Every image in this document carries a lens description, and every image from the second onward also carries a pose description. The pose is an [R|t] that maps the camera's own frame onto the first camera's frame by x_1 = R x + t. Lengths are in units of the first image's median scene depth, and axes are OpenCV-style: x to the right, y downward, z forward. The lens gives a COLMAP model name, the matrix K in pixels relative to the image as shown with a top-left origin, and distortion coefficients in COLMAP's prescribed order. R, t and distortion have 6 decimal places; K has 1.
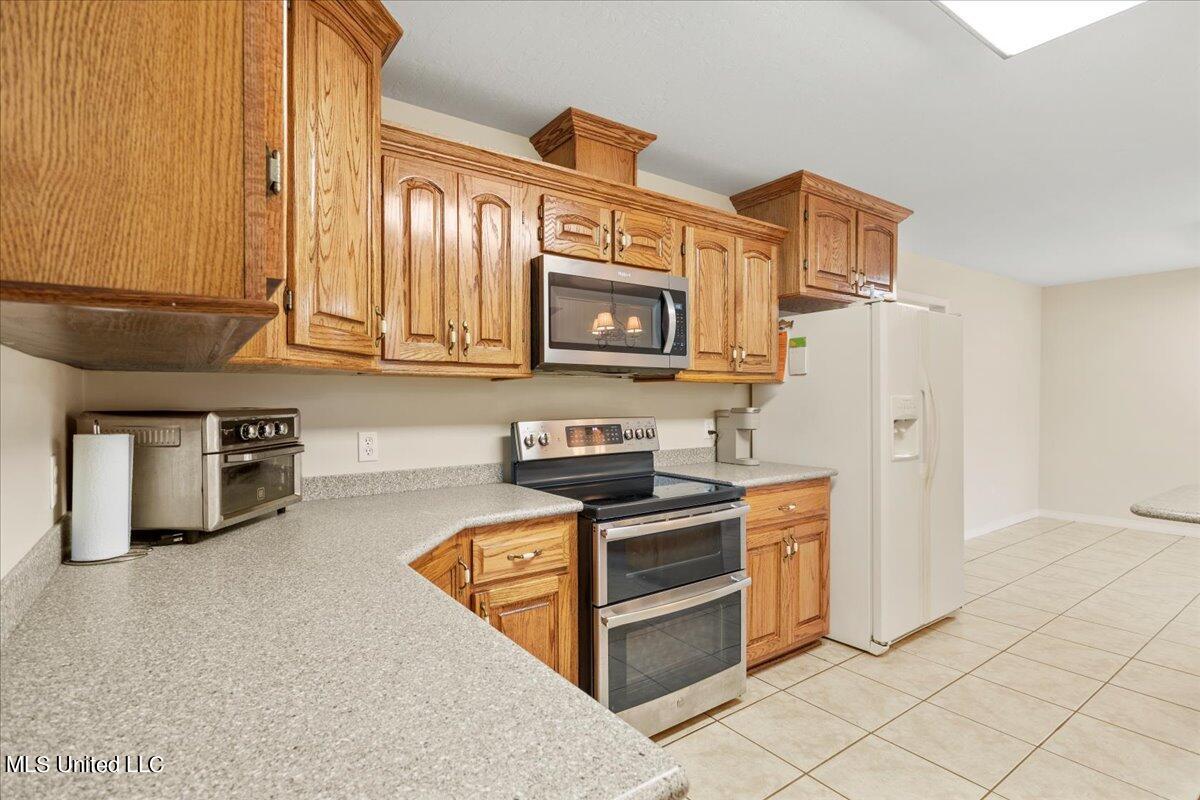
lens RADIAL K [[584.7, 0, 605.5], [0, 584.7, 405.5], [0, 0, 1]] dist [-0.004133, 0.000706]
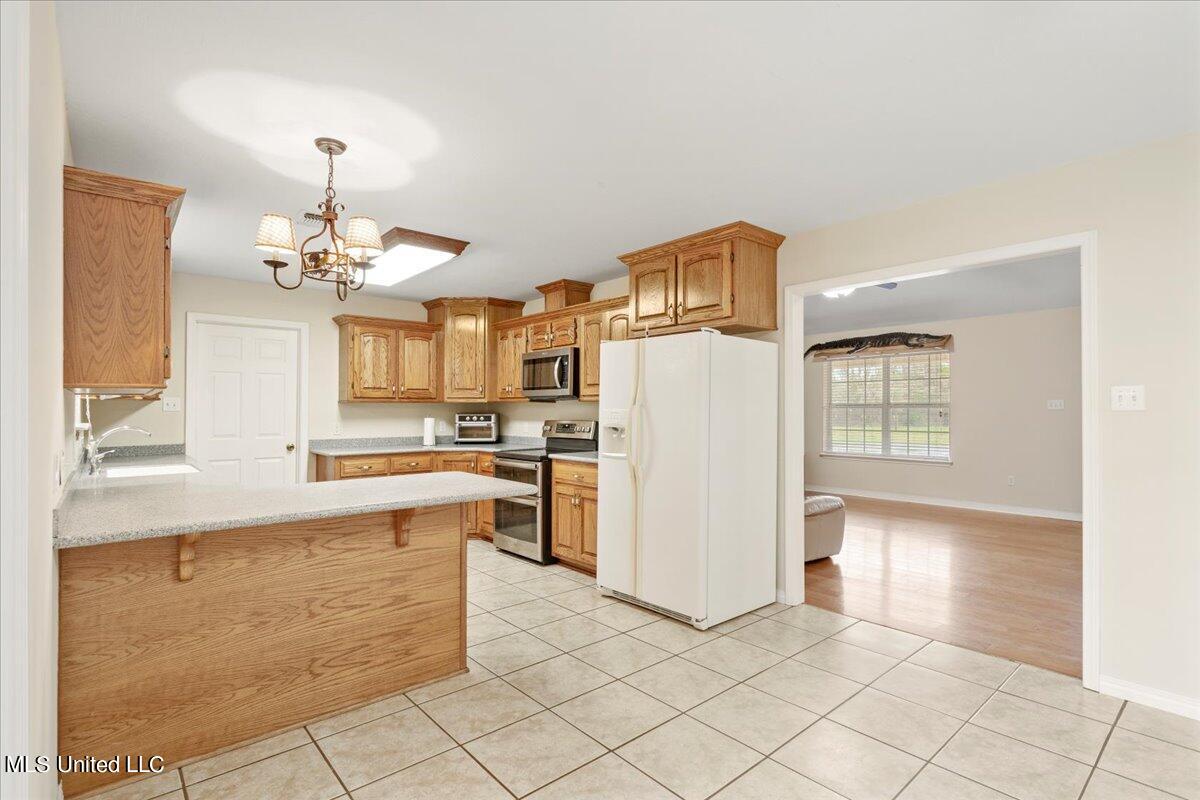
lens RADIAL K [[581.2, 0, 607.6], [0, 581.2, 396.9], [0, 0, 1]] dist [0.001243, 0.000527]
pose [[0.092030, -0.018833, -0.995578, 1.864283], [-0.015031, 0.999681, -0.020300, -0.018303], [0.995643, 0.016832, 0.091718, 0.877602]]
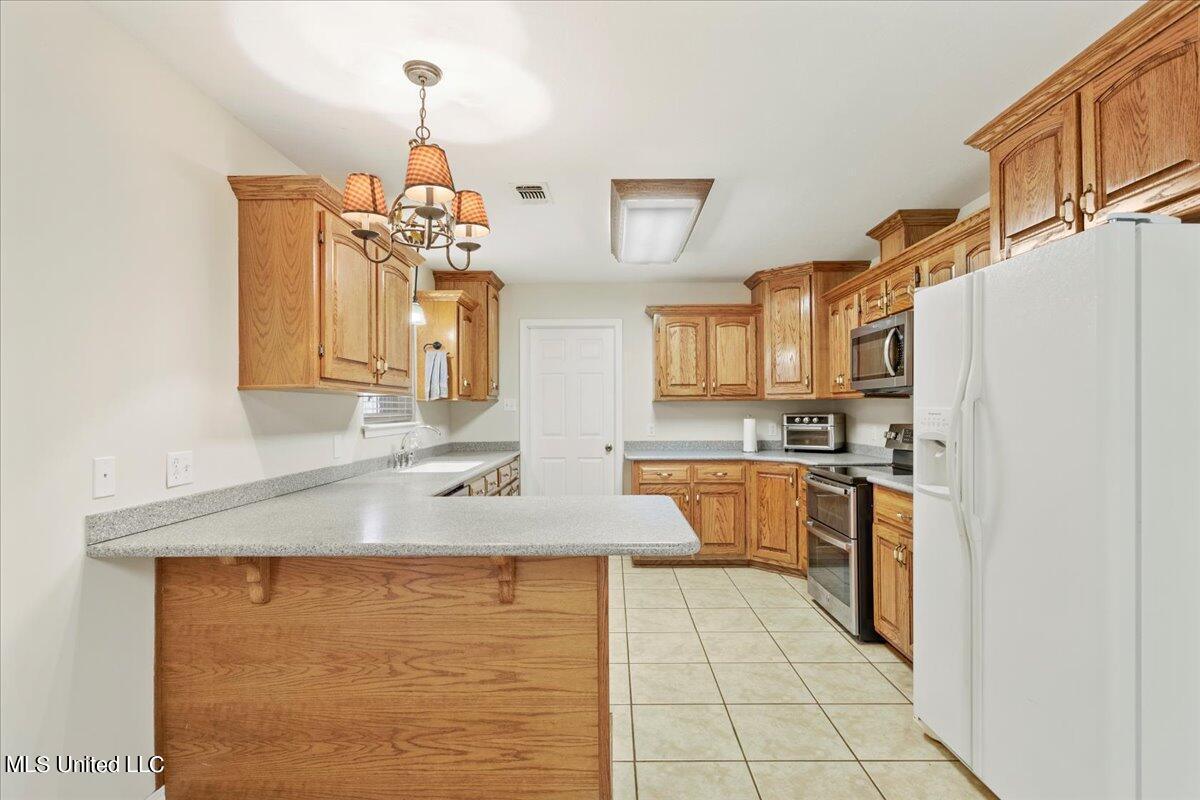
lens RADIAL K [[581.2, 0, 607.6], [0, 581.2, 396.9], [0, 0, 1]] dist [0.001243, 0.000527]
pose [[-0.591629, -0.012010, -0.806121, 1.372362], [-0.006791, 0.999928, -0.009914, -0.021091], [0.806181, -0.000391, -0.591668, 1.121038]]
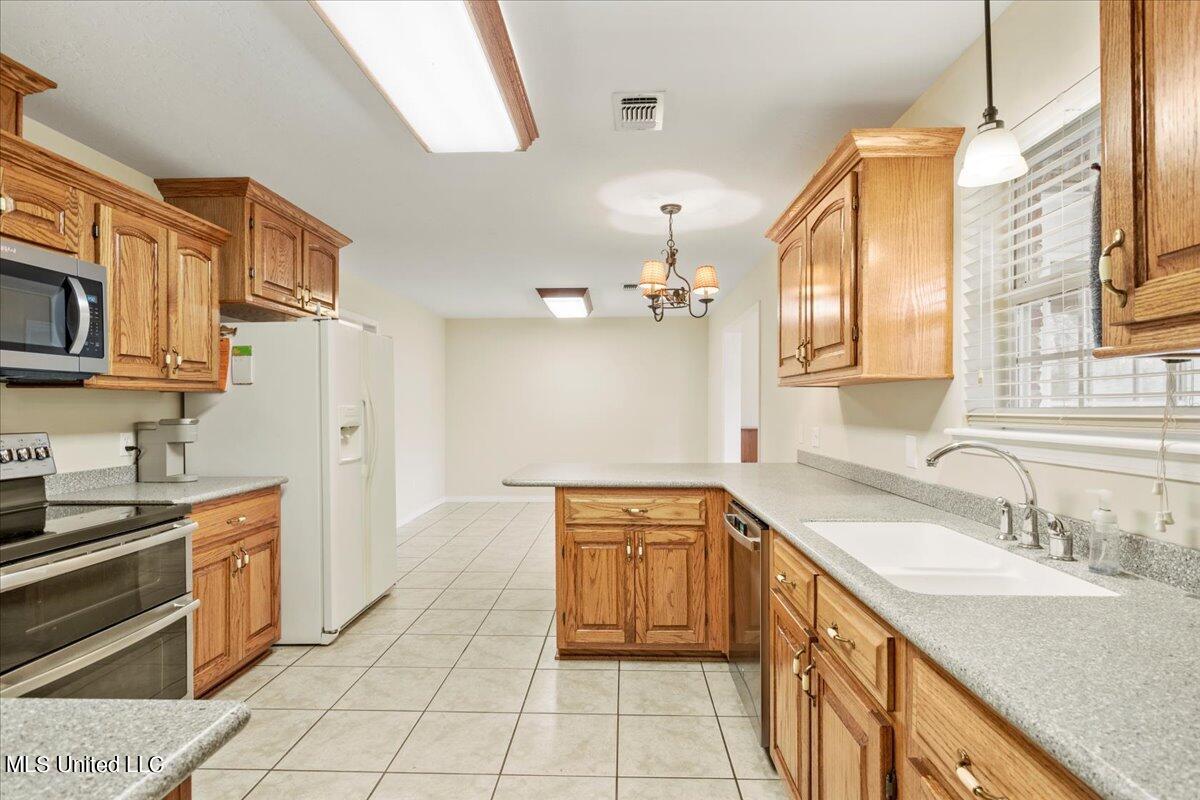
lens RADIAL K [[584.7, 0, 605.5], [0, 584.7, 405.5], [0, 0, 1]] dist [-0.004133, 0.000706]
pose [[0.611616, -0.000165, 0.791155, -0.077936], [0.012652, 0.999874, -0.009572, 0.000352], [-0.791054, 0.015864, 0.611541, -0.079692]]
